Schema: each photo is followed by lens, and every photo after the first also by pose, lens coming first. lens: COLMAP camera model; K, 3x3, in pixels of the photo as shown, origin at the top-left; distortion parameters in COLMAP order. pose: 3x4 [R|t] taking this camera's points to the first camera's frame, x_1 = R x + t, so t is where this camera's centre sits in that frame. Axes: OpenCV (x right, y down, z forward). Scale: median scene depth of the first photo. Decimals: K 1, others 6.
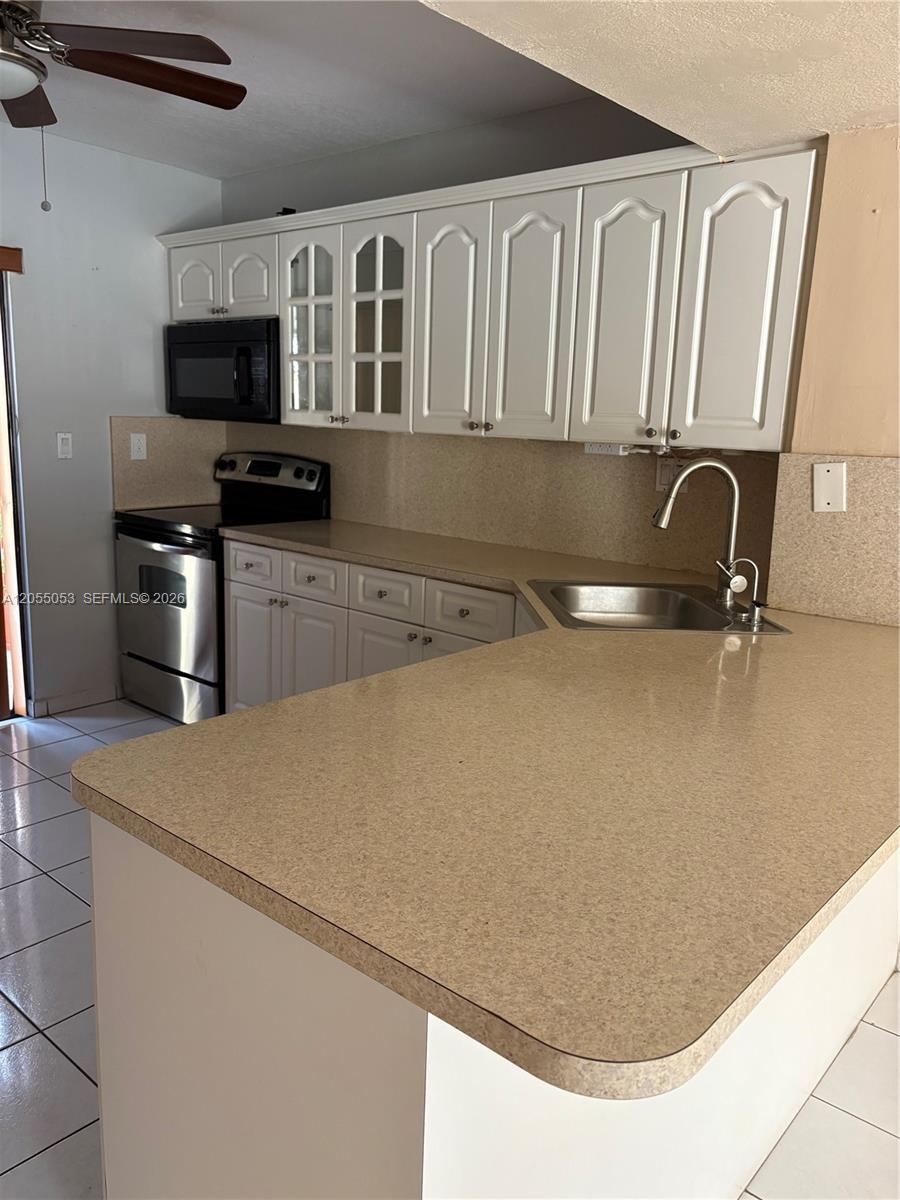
lens RADIAL K [[904.2, 0, 444.4], [0, 904.2, 599.7], [0, 0, 1]] dist [0.033595, -0.000729]
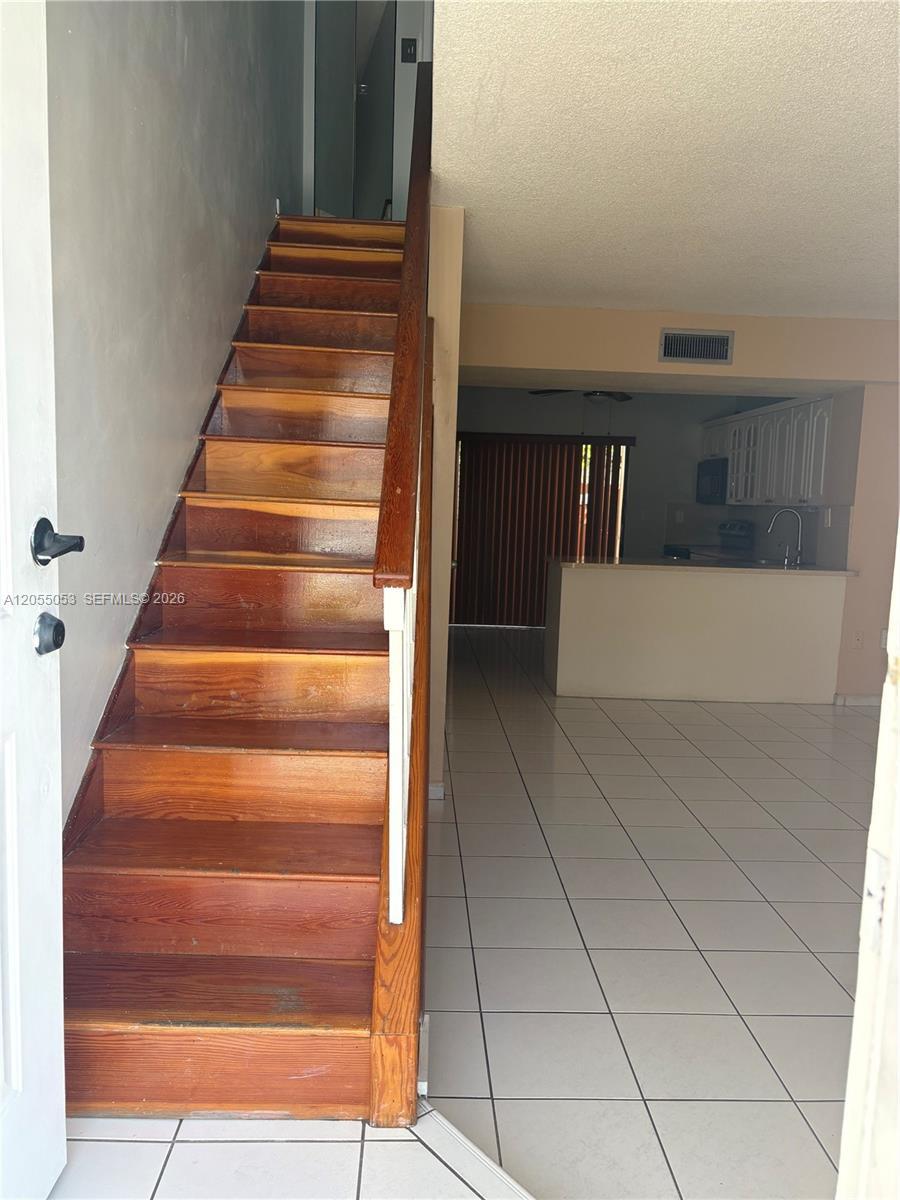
lens RADIAL K [[904.2, 0, 449.2], [0, 904.2, 601.1], [0, 0, 1]] dist [0.033595, -0.000729]
pose [[0.686135, 0.055980, -0.725317, 1.033168], [-0.142988, 0.987964, -0.059013, 0.282013], [0.713283, 0.144202, 0.685881, -1.023188]]
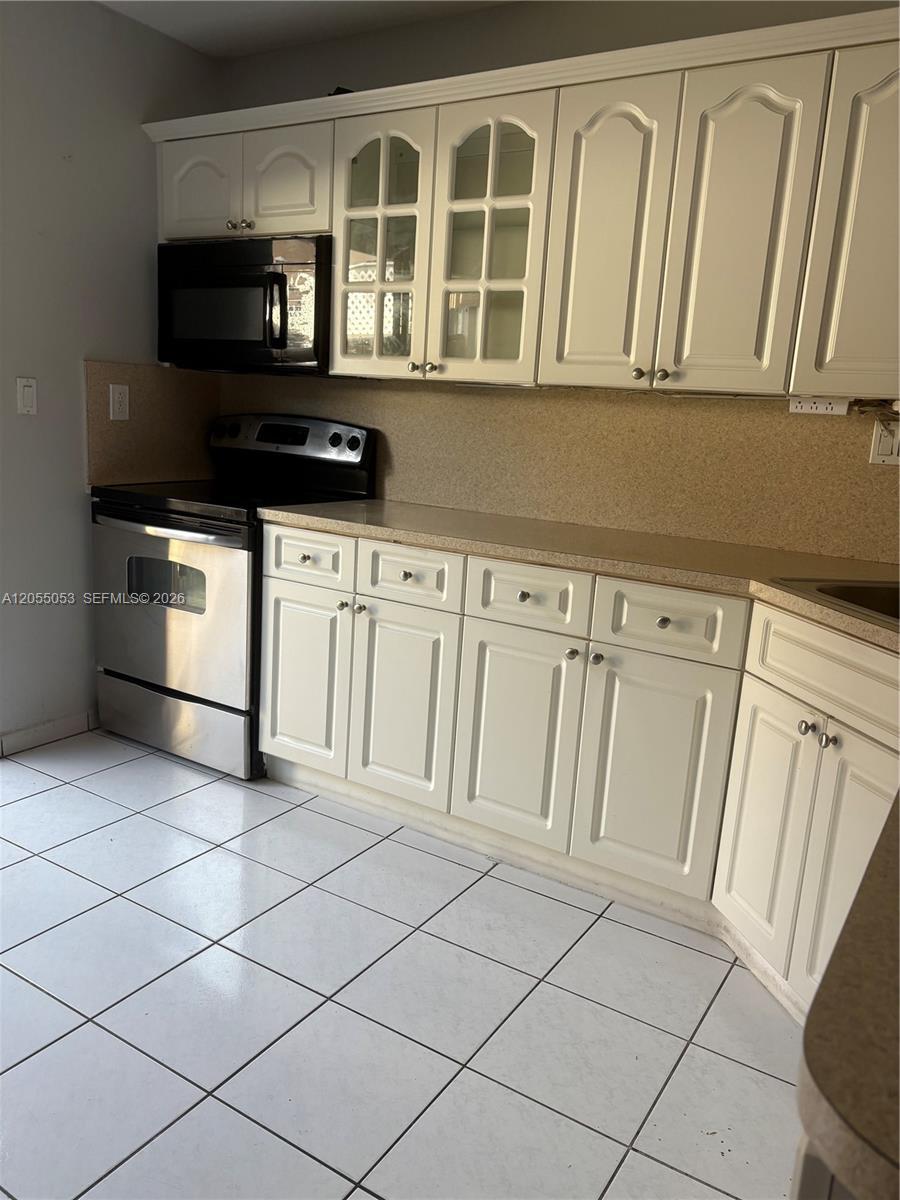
lens RADIAL K [[904.2, 0, 454.9], [0, 904.2, 601.4], [0, 0, 1]] dist [0.033595, -0.000729]
pose [[0.989067, -0.007265, 0.147290, -0.195315], [0.005301, 0.999892, 0.013722, -0.010365], [-0.147373, -0.012792, 0.988998, 0.223291]]
